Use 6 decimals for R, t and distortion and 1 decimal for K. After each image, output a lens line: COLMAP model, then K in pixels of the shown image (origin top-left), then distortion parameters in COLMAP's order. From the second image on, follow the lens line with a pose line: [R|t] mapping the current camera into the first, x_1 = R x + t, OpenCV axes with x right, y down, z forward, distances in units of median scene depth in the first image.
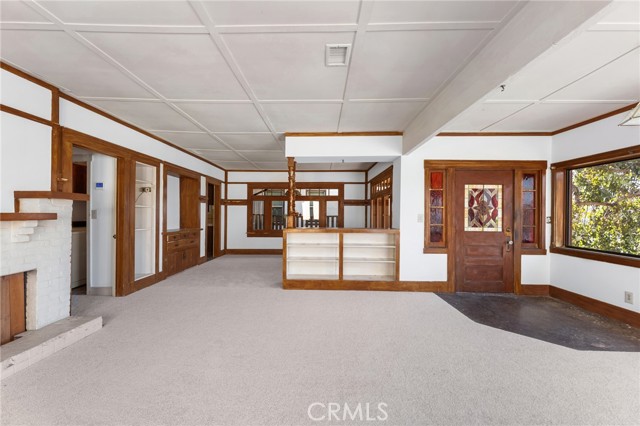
lens RADIAL K [[266.5, 0, 320.0], [0, 266.5, 213.0], [0, 0, 1]] dist [-0.002313, -0.000329]
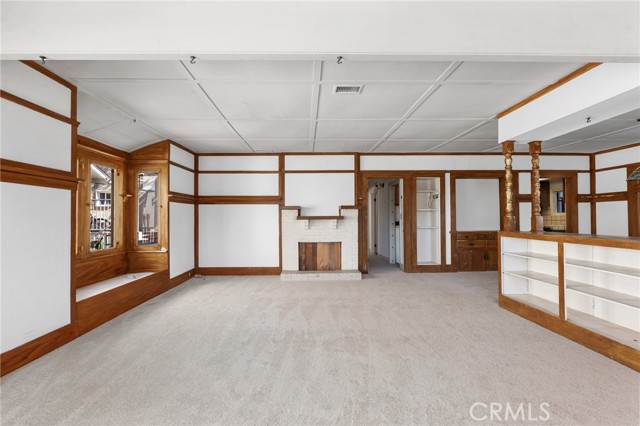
lens RADIAL K [[283.8, 0, 312.8], [0, 283.8, 212.0], [0, 0, 1]] dist [0.002284, 0.000191]
pose [[0.027488, -0.026022, -0.999283, 0.723632], [0.012264, 0.999595, -0.025693, 0.014309], [0.999547, -0.011549, 0.027796, 0.406129]]
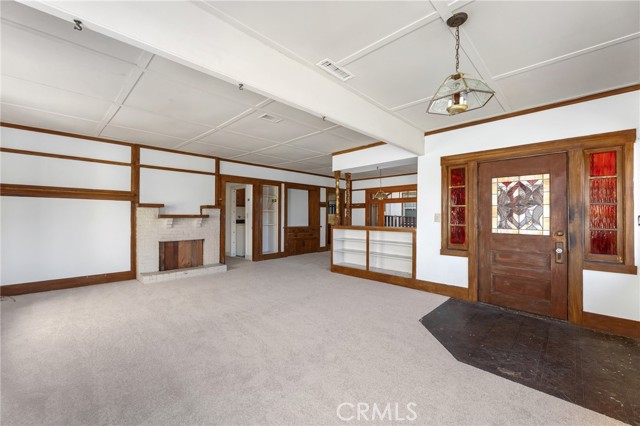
lens RADIAL K [[266.5, 0, 320.0], [0, 266.5, 213.0], [0, 0, 1]] dist [-0.002313, -0.000329]
pose [[0.723201, -0.012601, -0.690523, 0.736879], [0.006274, 0.999912, -0.011676, 0.010557], [0.690609, 0.004111, 0.723217, 0.005523]]
